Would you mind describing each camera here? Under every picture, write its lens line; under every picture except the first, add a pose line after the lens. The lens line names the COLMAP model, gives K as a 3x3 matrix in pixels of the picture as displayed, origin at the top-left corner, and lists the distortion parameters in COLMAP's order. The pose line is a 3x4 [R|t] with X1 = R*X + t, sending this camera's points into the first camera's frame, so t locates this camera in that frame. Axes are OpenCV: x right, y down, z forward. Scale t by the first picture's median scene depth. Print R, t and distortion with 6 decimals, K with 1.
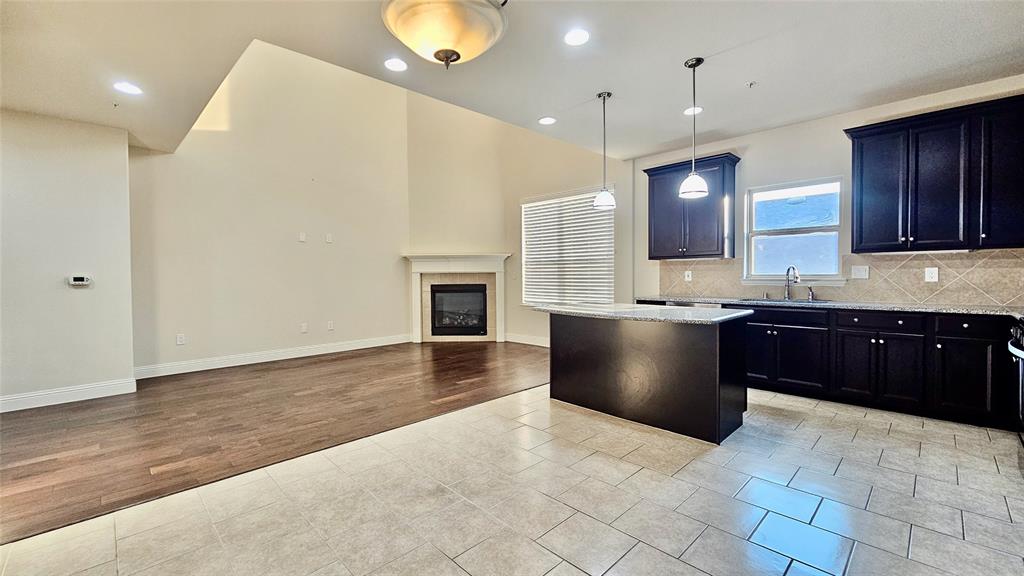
lens RADIAL K [[418.8, 0, 510.0], [0, 418.8, 283.2], [0, 0, 1]] dist [0.009464, -0.003937]
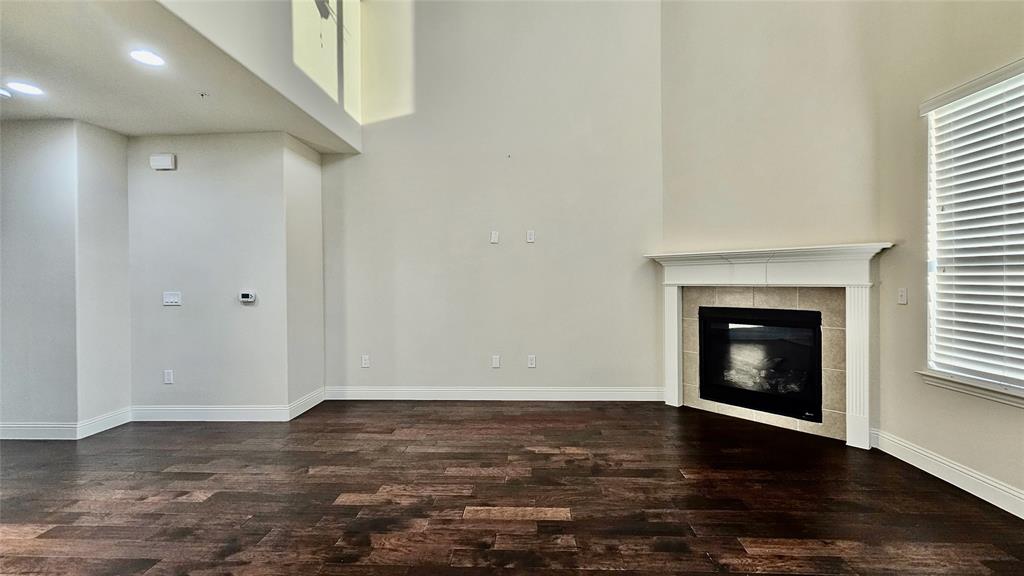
lens RADIAL K [[418.8, 0, 510.0], [0, 418.8, 283.2], [0, 0, 1]] dist [0.009464, -0.003937]
pose [[0.676394, 0.007500, -0.736502, 0.082479], [-0.011738, 0.999931, -0.000597, -0.039029], [0.736446, 0.009048, 0.676436, 0.685306]]
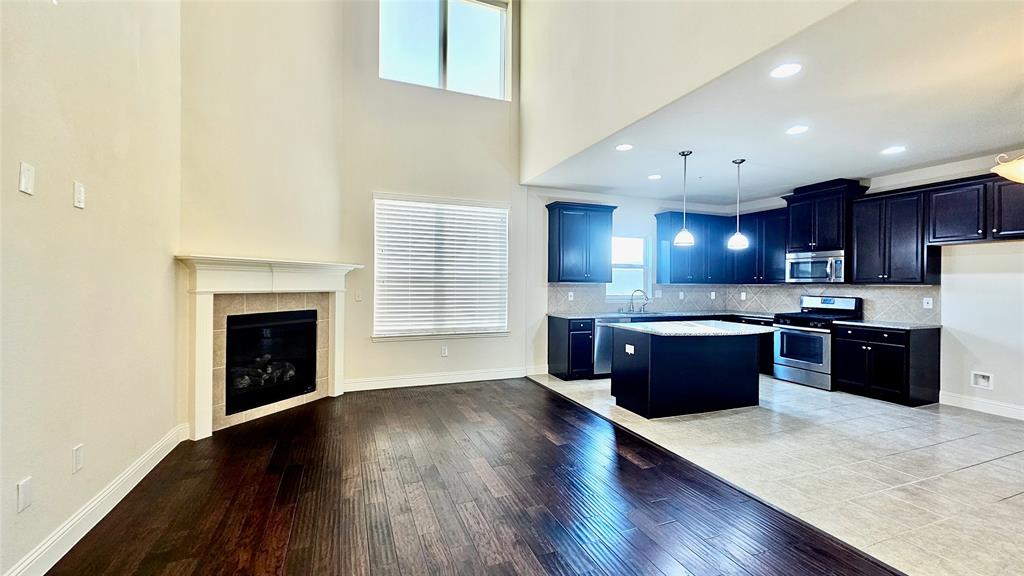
lens RADIAL K [[418.8, 0, 510.0], [0, 418.8, 283.2], [0, 0, 1]] dist [0.009464, -0.003937]
pose [[0.390338, 0.012450, 0.920588, -0.828884], [0.008823, 0.999812, -0.017262, -0.038840], [-0.920629, 0.014861, 0.390154, 0.756030]]
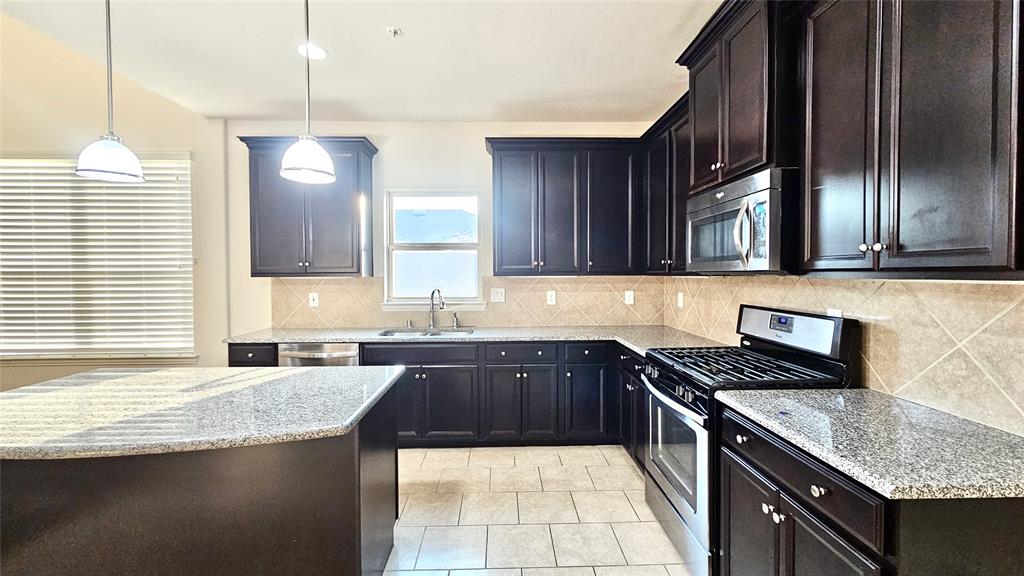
lens RADIAL K [[418.8, 0, 510.0], [0, 418.8, 283.2], [0, 0, 1]] dist [0.009464, -0.003937]
pose [[0.682848, -0.011896, 0.730463, 0.141975], [0.014132, 0.999895, 0.003072, -0.046985], [-0.730424, 0.008225, 0.682945, 0.288987]]
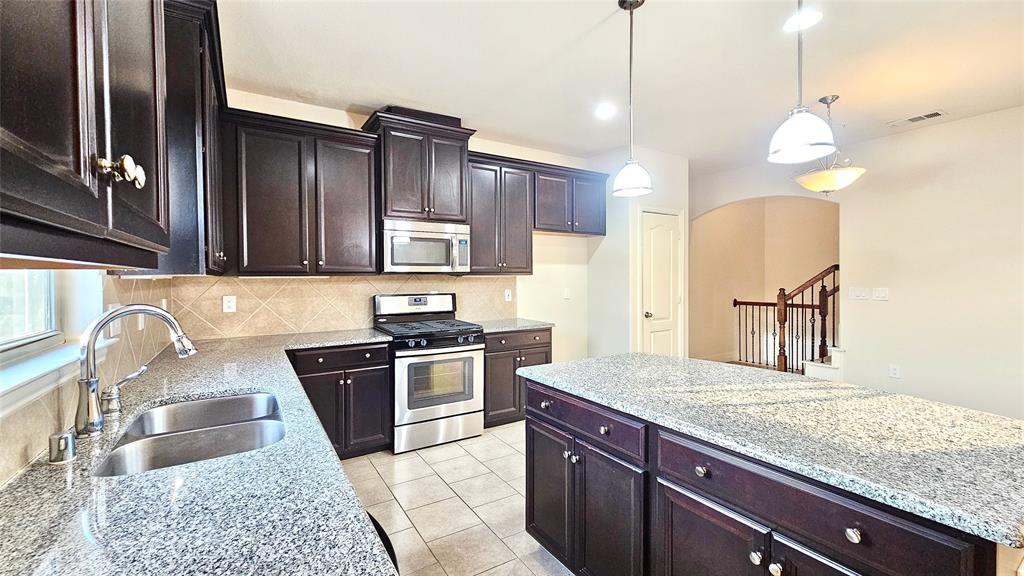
lens RADIAL K [[418.8, 0, 510.0], [0, 418.8, 283.2], [0, 0, 1]] dist [0.009464, -0.003937]
pose [[-0.975740, 0.010371, 0.218689, 0.320884], [0.018384, 0.999231, 0.034639, -0.057945], [-0.218161, 0.037819, -0.975180, 1.116830]]
